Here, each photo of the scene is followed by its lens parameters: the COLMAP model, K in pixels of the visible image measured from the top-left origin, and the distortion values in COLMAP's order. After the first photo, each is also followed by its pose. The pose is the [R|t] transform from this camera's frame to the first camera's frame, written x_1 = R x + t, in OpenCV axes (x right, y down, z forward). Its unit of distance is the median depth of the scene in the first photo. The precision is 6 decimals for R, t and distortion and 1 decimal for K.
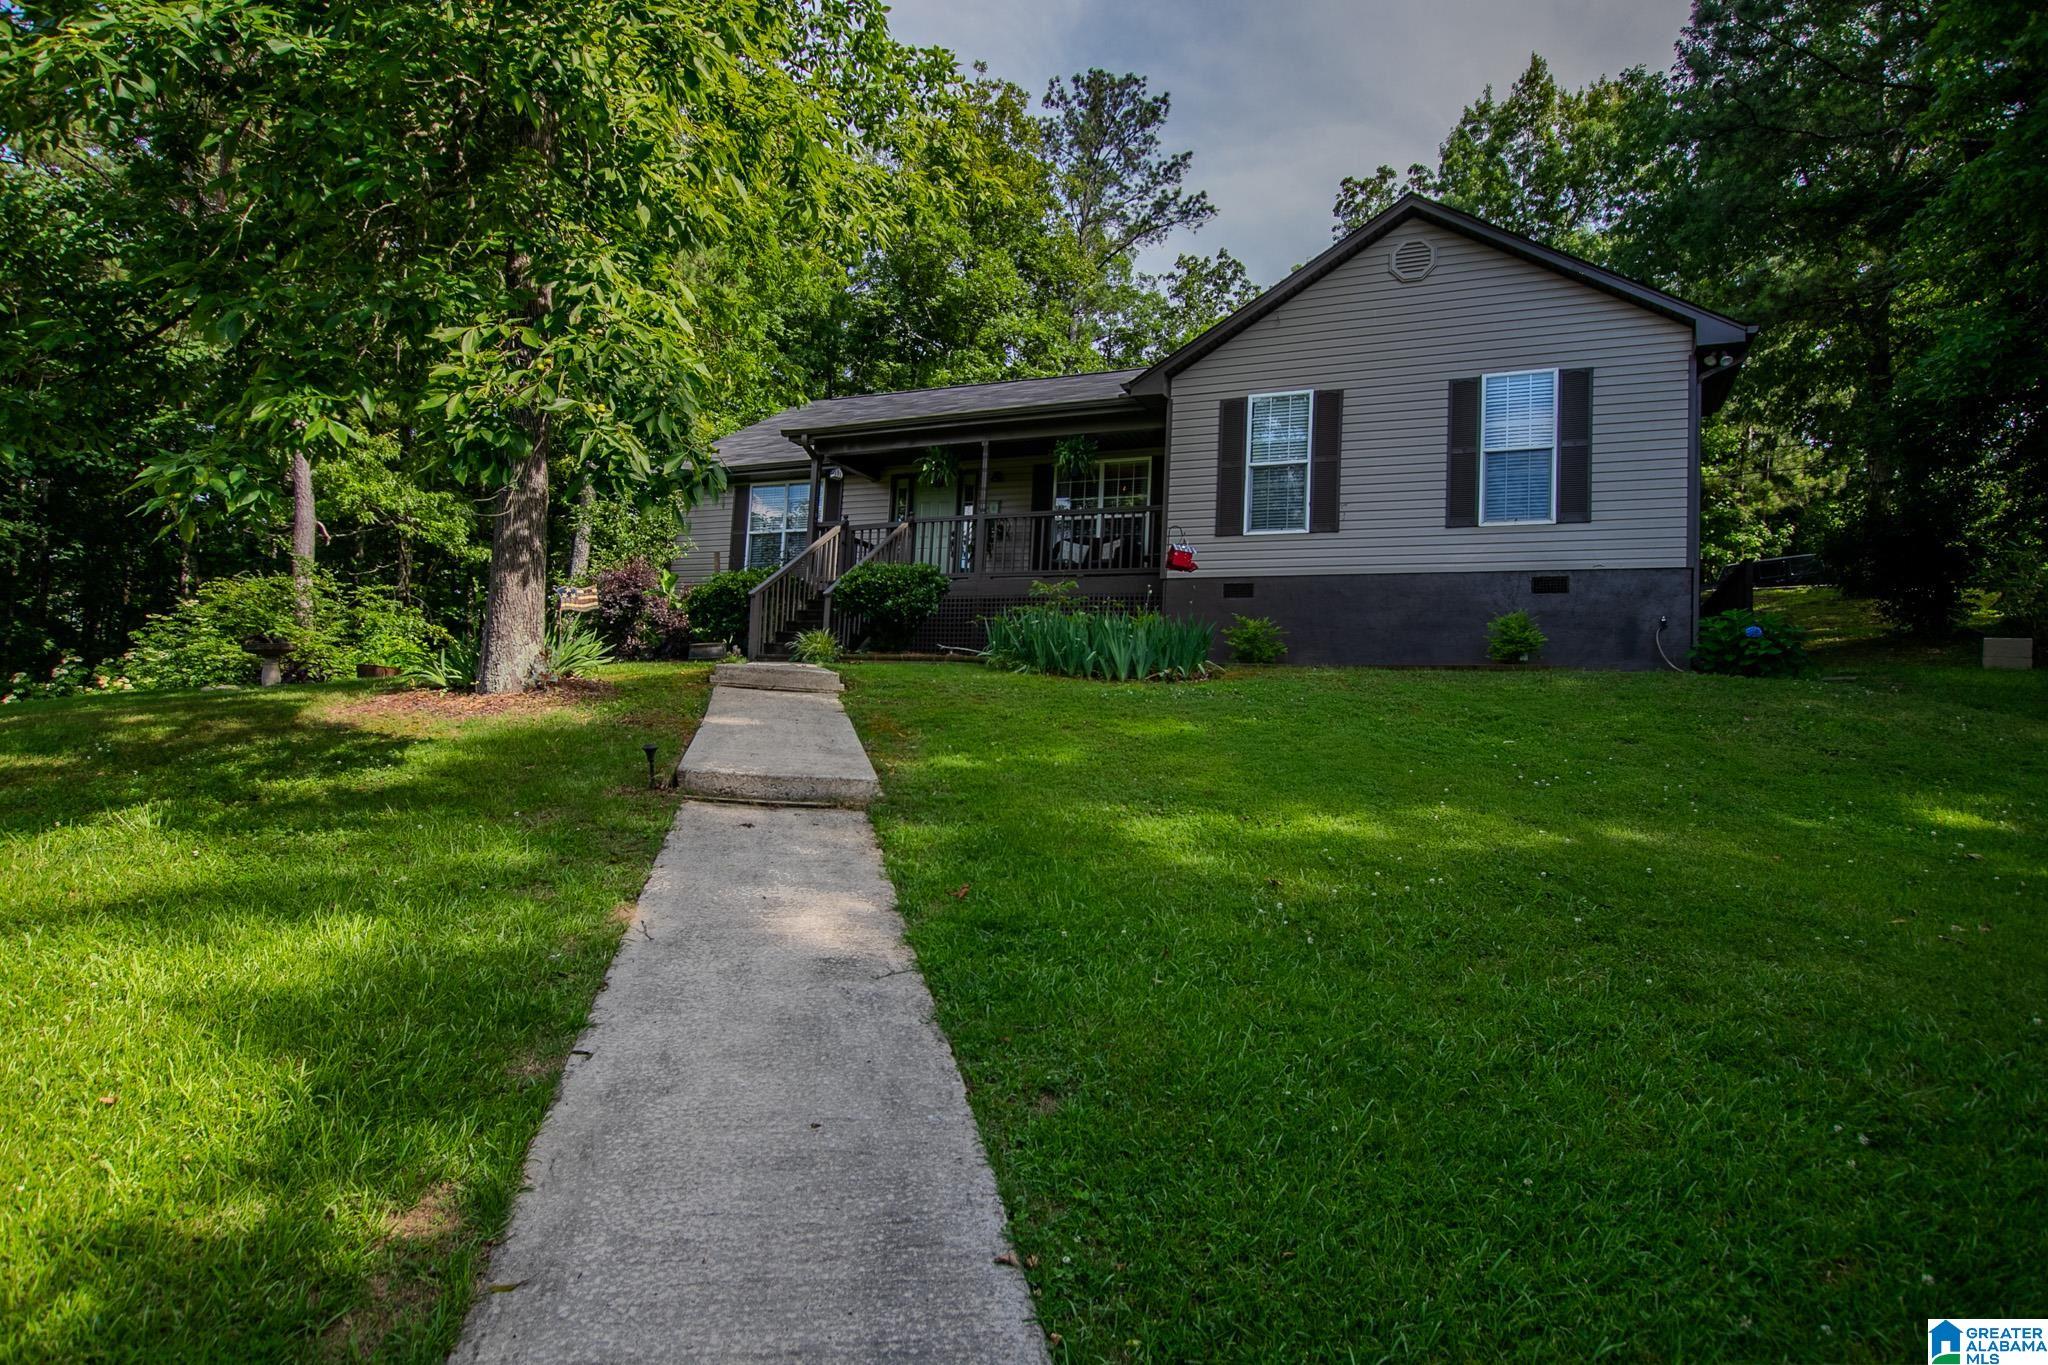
lens RADIAL K [[1126.6, 0, 1027.9], [0, 1126.6, 681.2], [0, 0, 1]] dist [-0.036764, -0.000580]
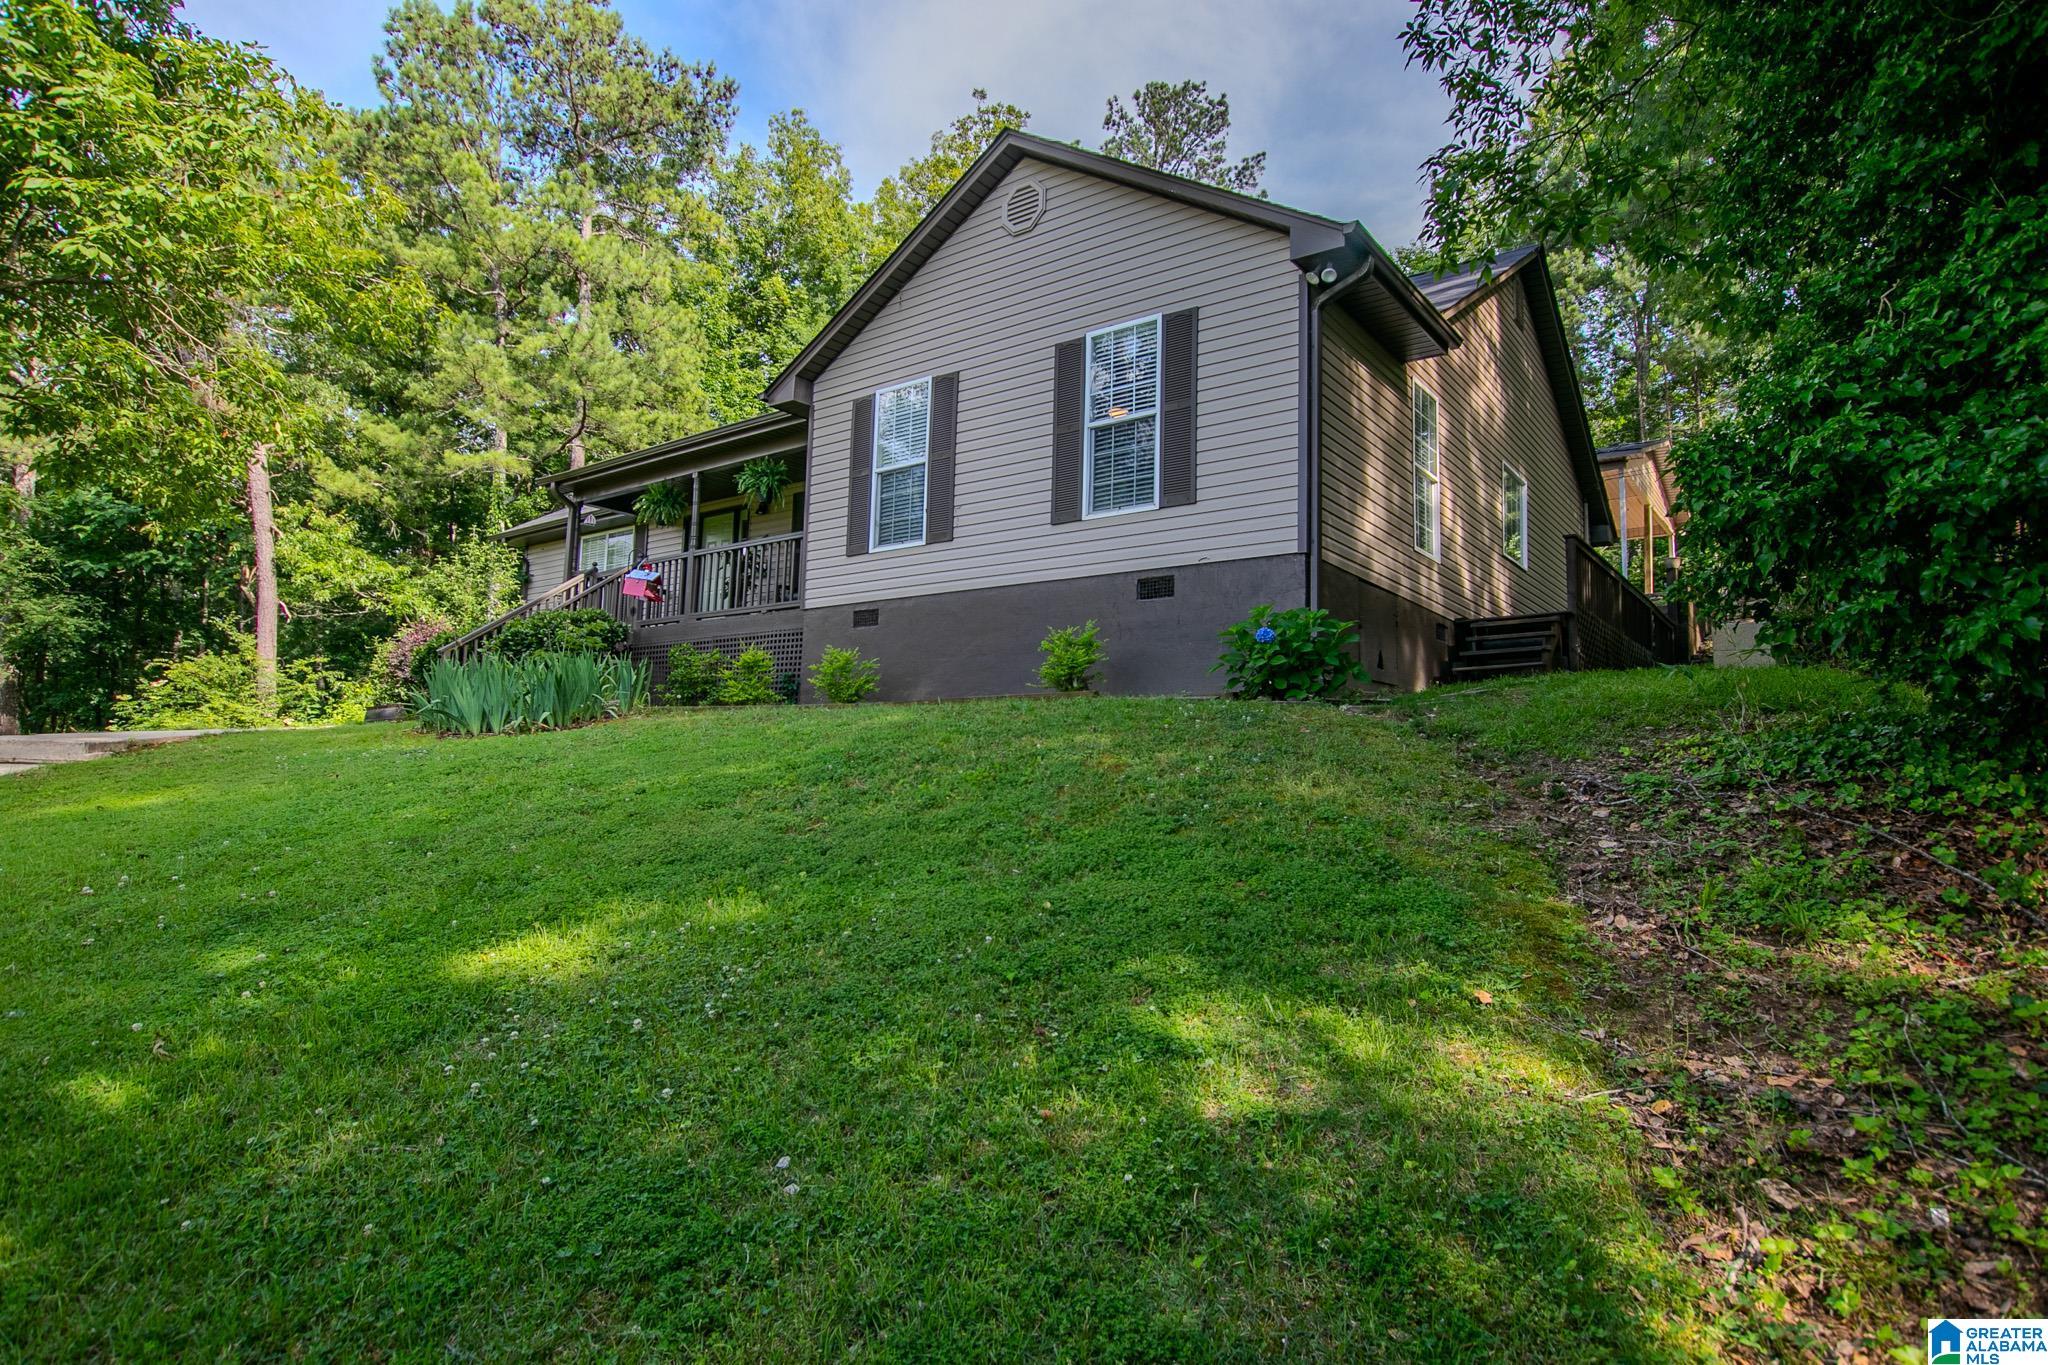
lens RADIAL K [[1126.6, 0, 1022.0], [0, 1126.6, 676.7], [0, 0, 1]] dist [-0.036764, -0.000580]
pose [[0.974705, -0.047225, -0.218450, 0.492385], [0.038451, 0.998281, -0.044243, 0.006442], [0.220164, 0.034724, 0.974845, 0.195132]]
